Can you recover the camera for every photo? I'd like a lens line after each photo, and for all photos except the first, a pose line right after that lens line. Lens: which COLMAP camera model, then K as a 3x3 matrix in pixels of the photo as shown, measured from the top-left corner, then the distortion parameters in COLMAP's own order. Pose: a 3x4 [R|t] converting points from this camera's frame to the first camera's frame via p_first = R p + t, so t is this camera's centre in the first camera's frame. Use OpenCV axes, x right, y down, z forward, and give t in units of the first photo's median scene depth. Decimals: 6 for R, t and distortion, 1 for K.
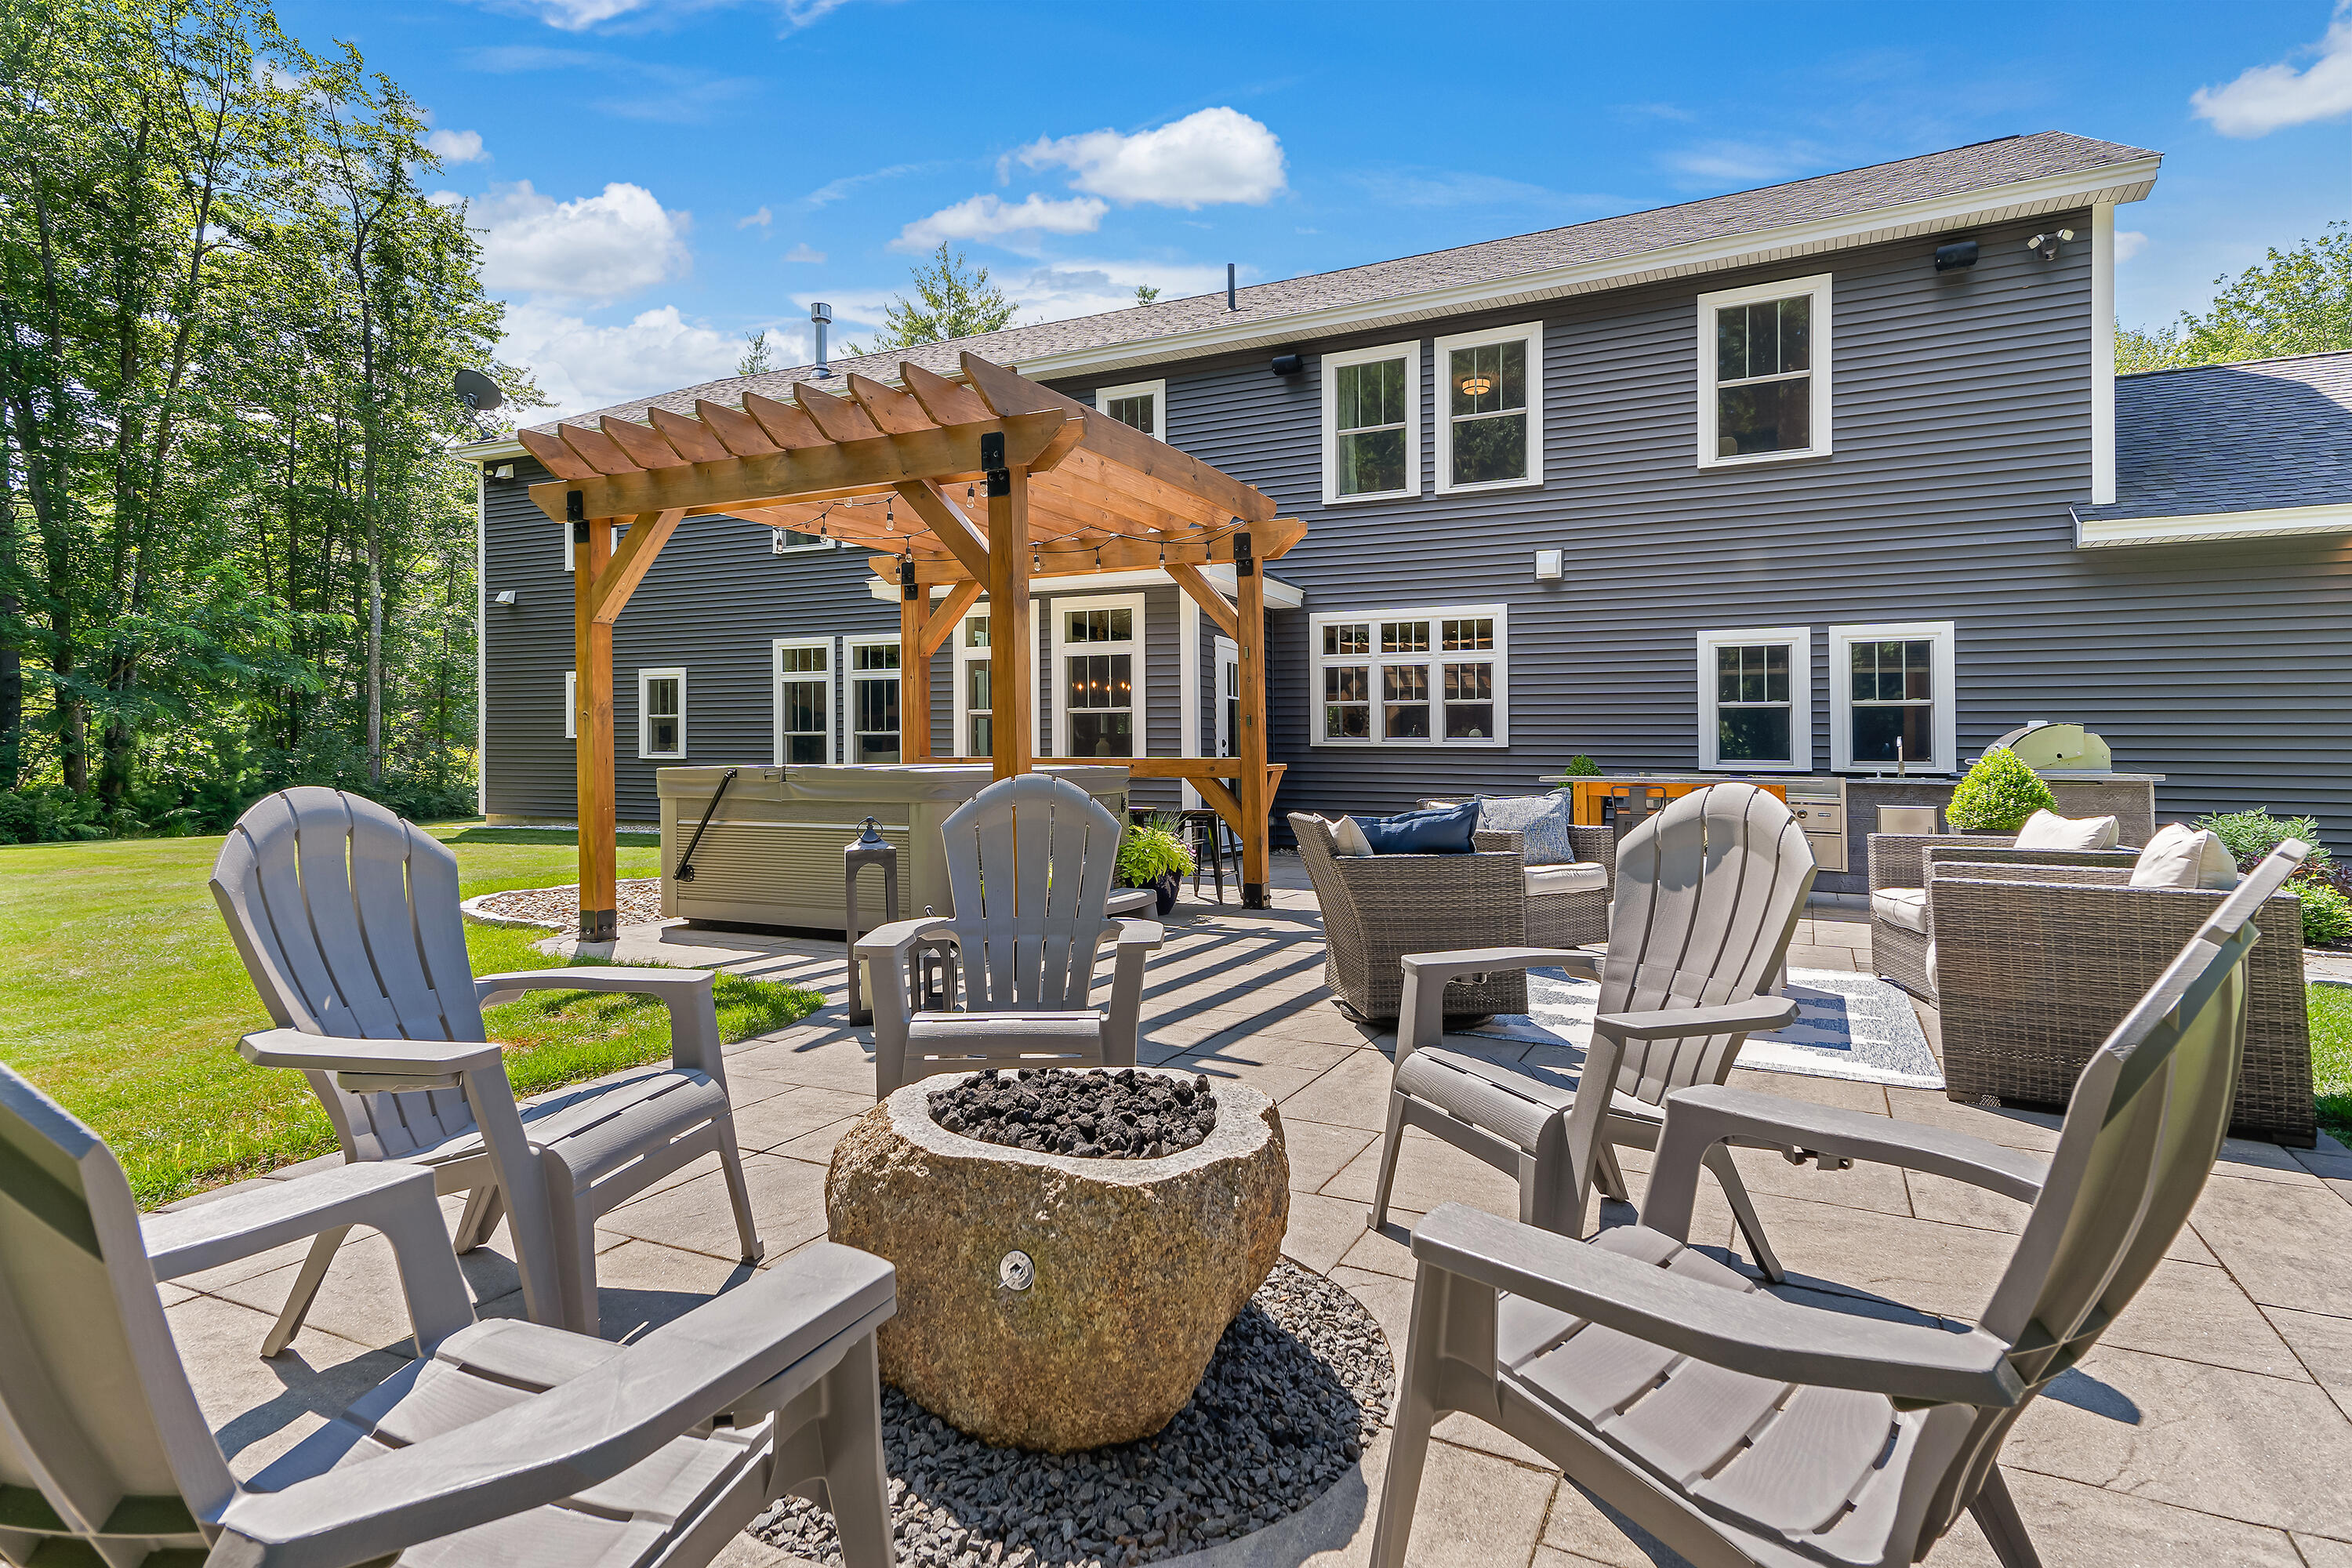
lens RADIAL K [[1182.8, 0, 1171.6], [0, 1182.8, 765.6], [0, 0, 1]] dist [0.024447, 0.000195]
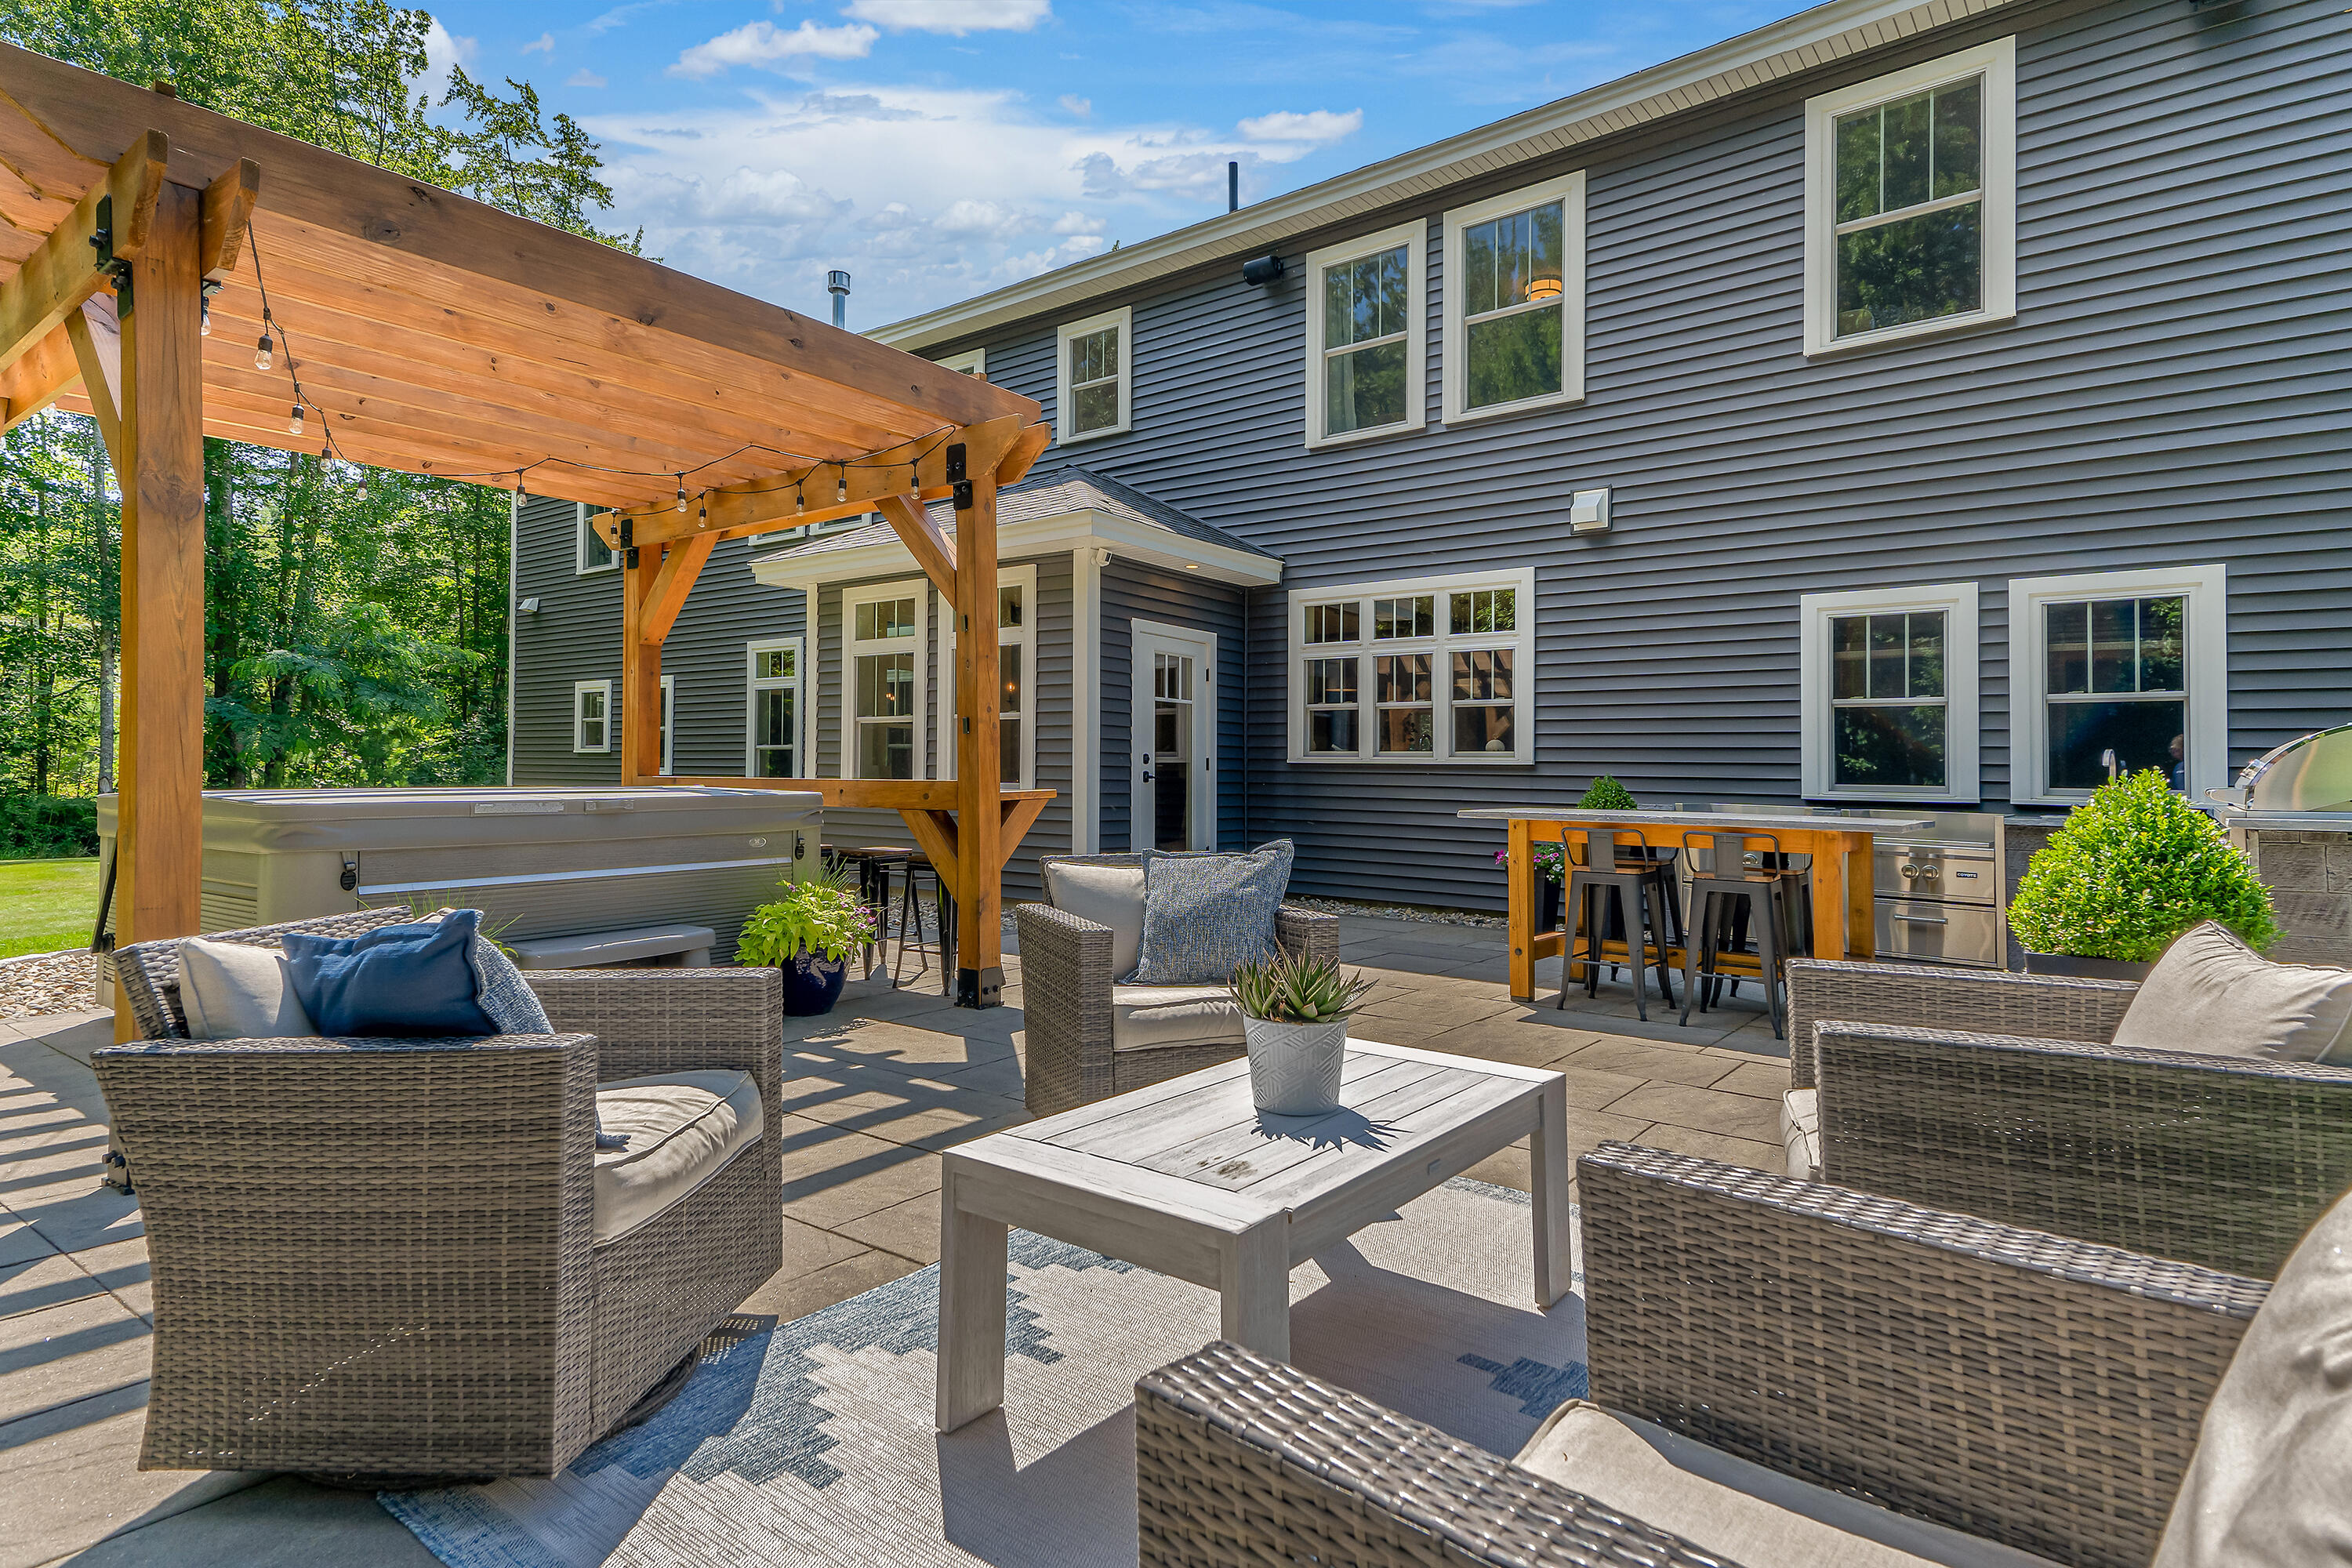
lens RADIAL K [[1182.8, 0, 1189.7], [0, 1182.8, 777.2], [0, 0, 1]] dist [0.024447, 0.000195]
pose [[0.981309, 0.004554, -0.192385, 0.214507], [-0.005269, 0.999981, -0.003205, -0.004486], [0.192367, 0.004159, 0.981314, 0.245491]]
